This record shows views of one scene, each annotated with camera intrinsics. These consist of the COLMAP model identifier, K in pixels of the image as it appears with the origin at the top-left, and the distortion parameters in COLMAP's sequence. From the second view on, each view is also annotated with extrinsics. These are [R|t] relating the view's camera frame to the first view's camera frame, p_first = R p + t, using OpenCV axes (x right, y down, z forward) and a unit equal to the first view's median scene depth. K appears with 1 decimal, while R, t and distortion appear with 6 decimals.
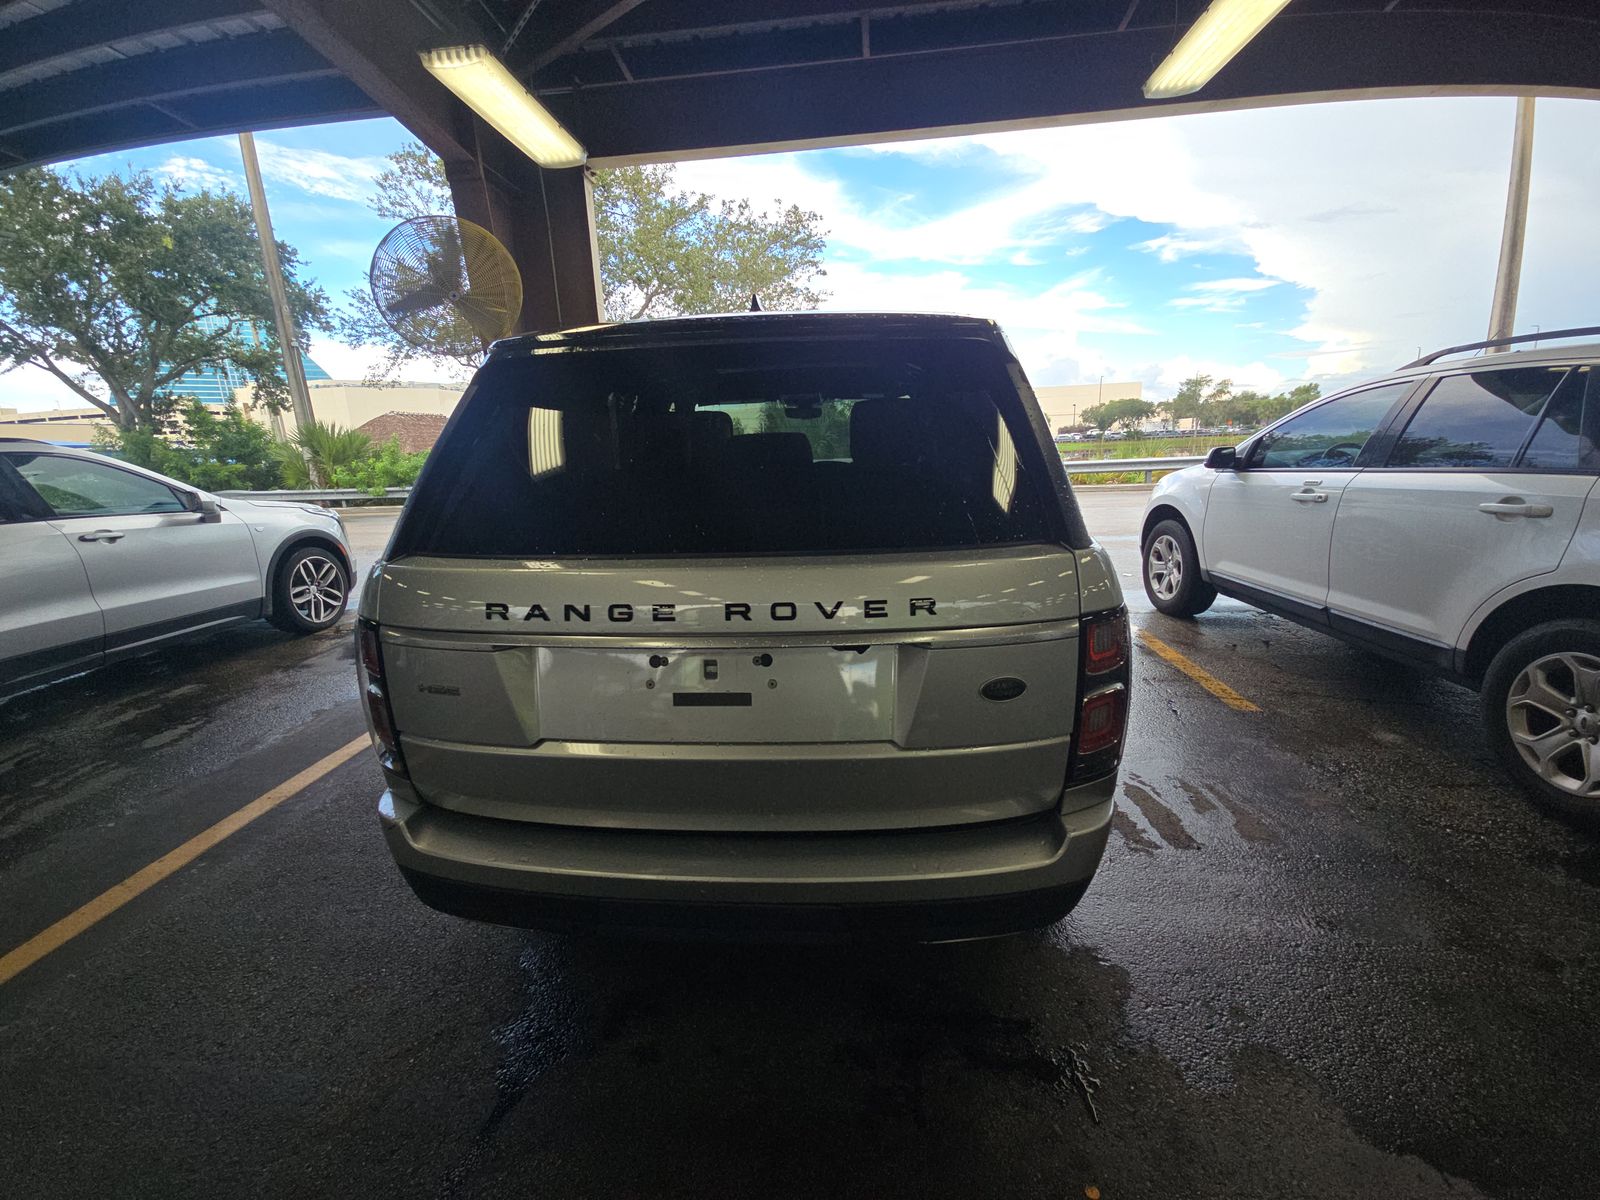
lens RADIAL K [[656.9, 0, 803.5], [0, 656.9, 600.9], [0, 0, 1]] dist [-0.017286, -0.003192]
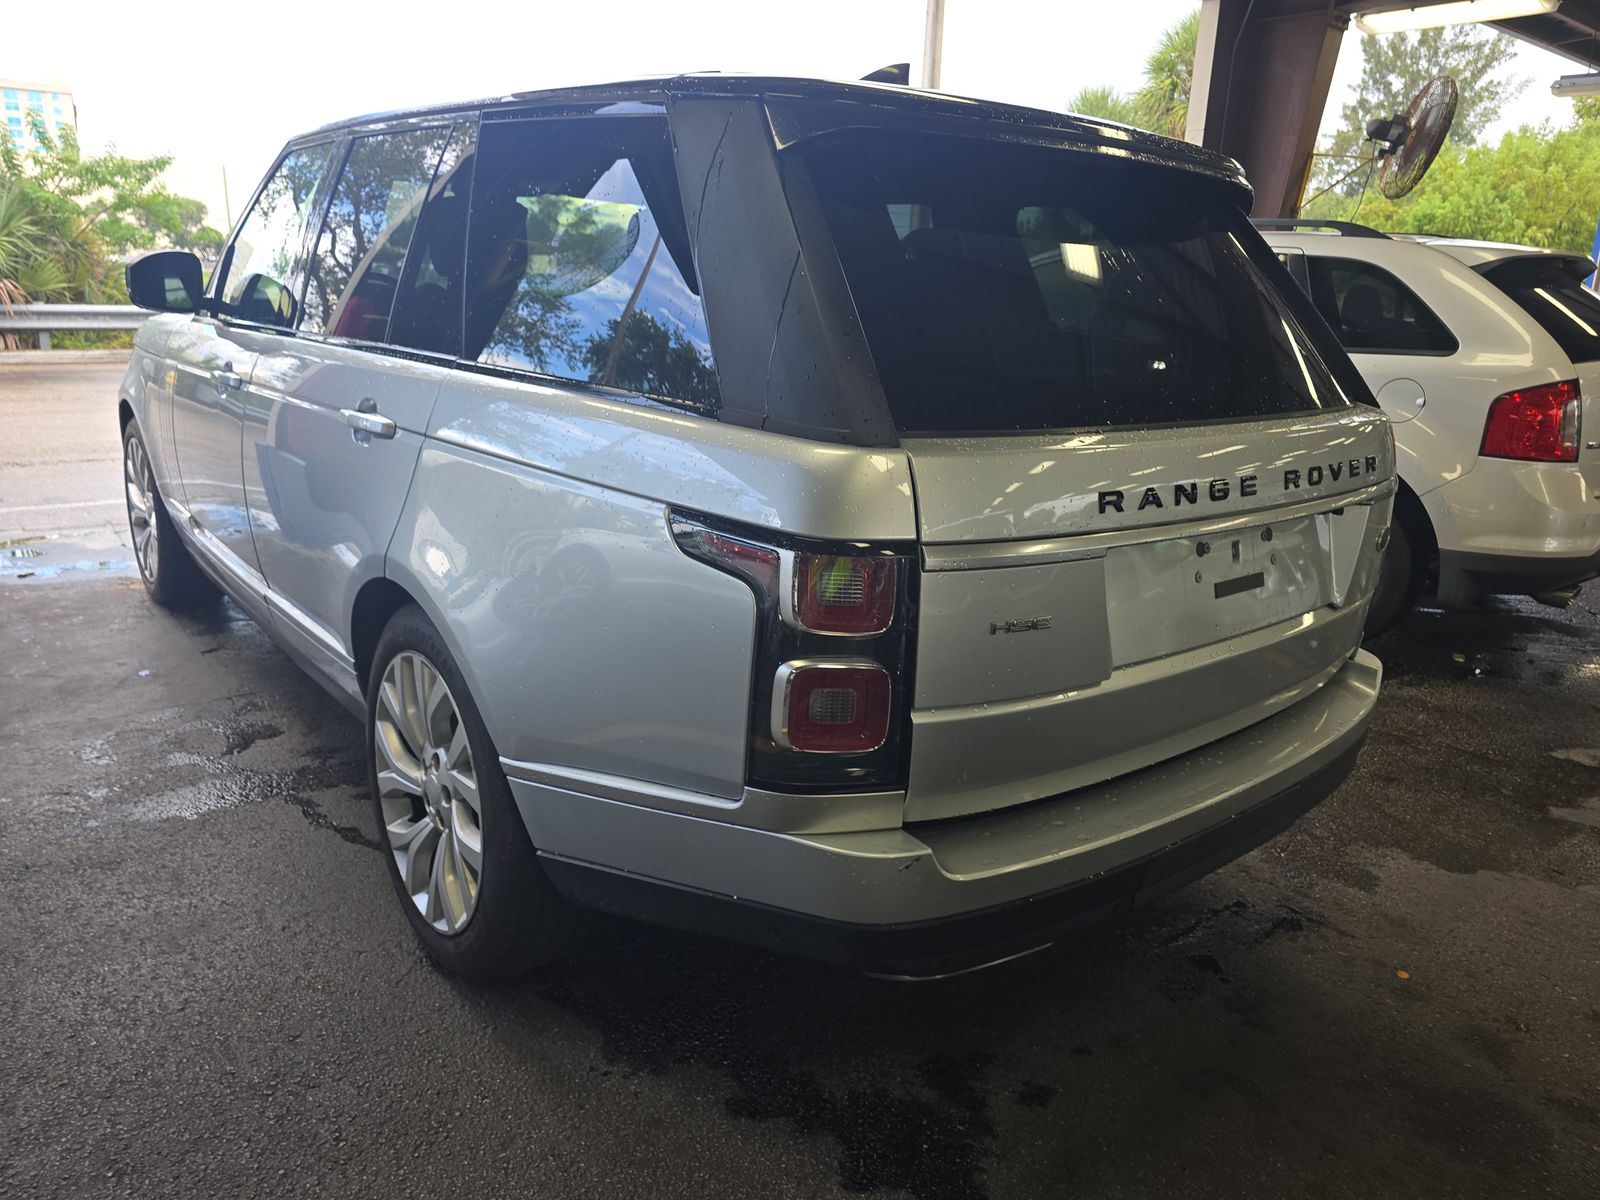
lens RADIAL K [[1078.6, 0, 801.6], [0, 1078.6, 599.1], [0, 0, 1]] dist [0.032167, -0.035555]
pose [[0.721161, -0.127377, 0.680956, -1.554835], [0.093326, 0.991854, 0.086696, -0.012866], [-0.686452, 0.001030, 0.727174, 0.342441]]
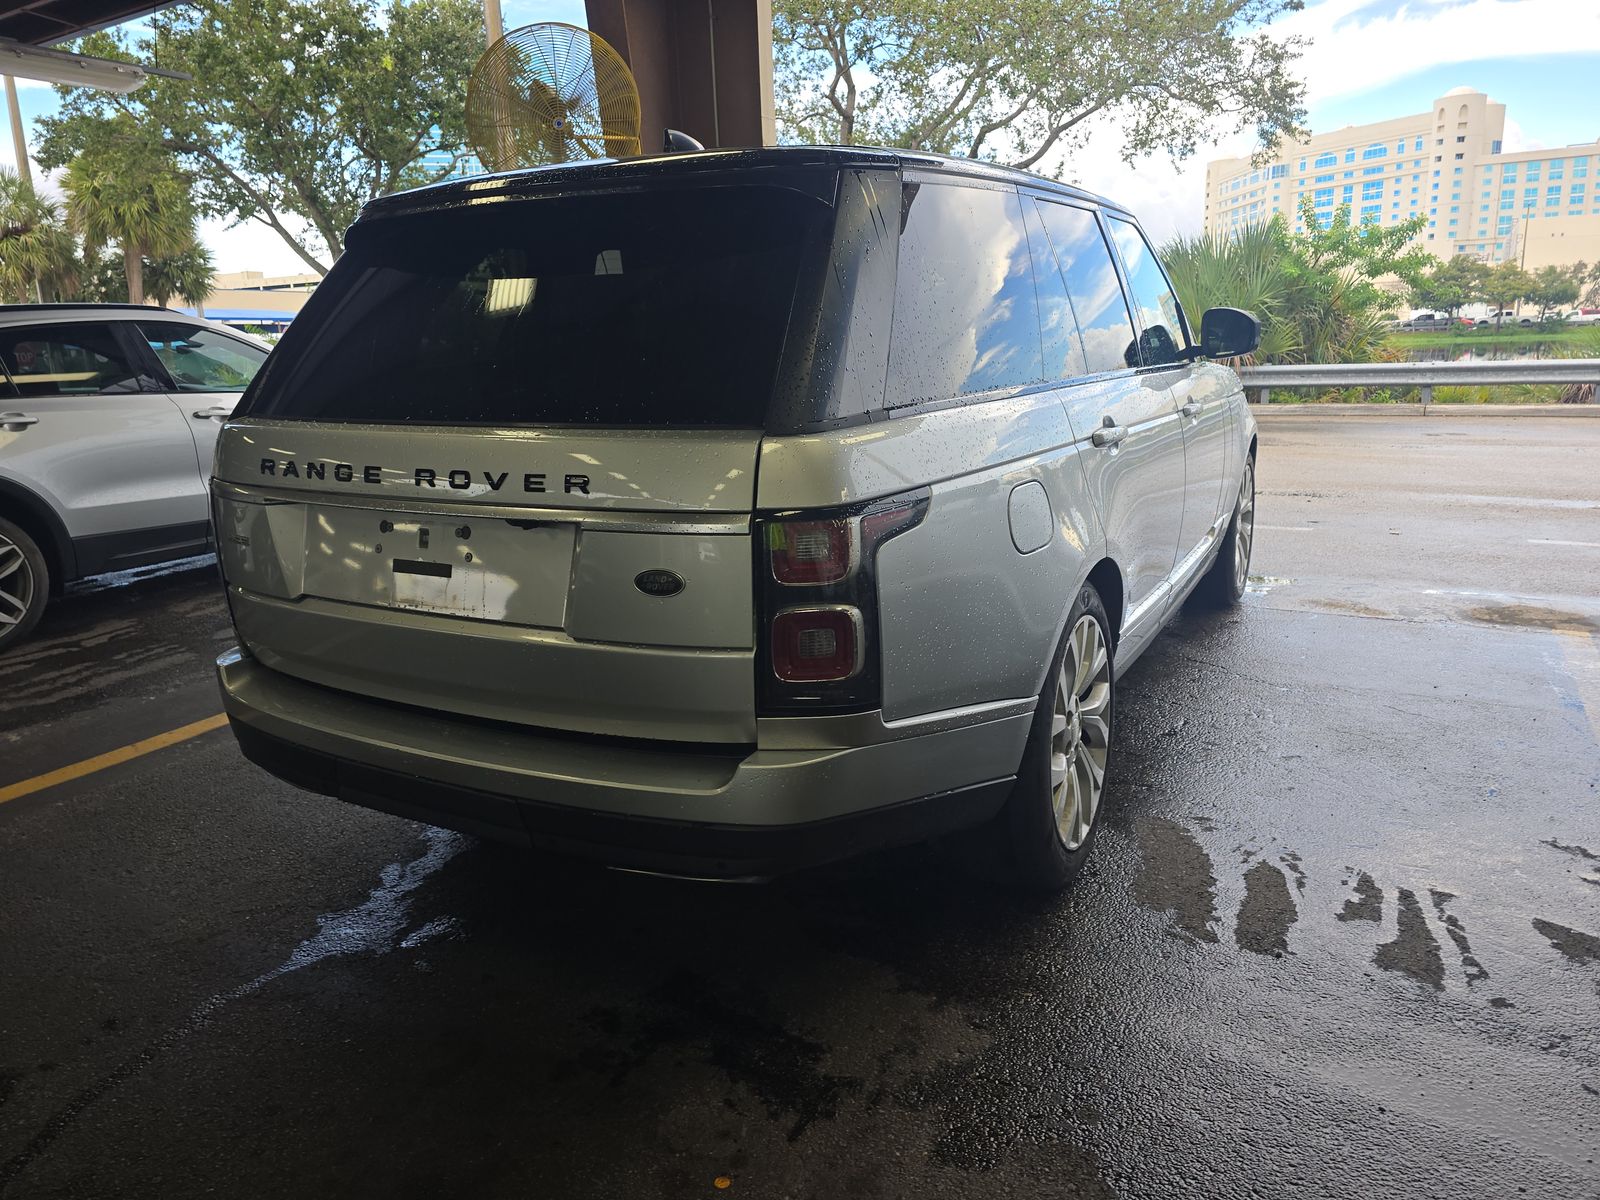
lens RADIAL K [[1078.6, 0, 800.8], [0, 1078.6, 603.6], [0, 0, 1]] dist [0.032167, -0.035555]
pose [[0.906903, 0.106058, -0.407774, 1.067465], [-0.098320, 0.994352, 0.039953, 0.081744], [0.409708, 0.003859, 0.912208, -0.269383]]
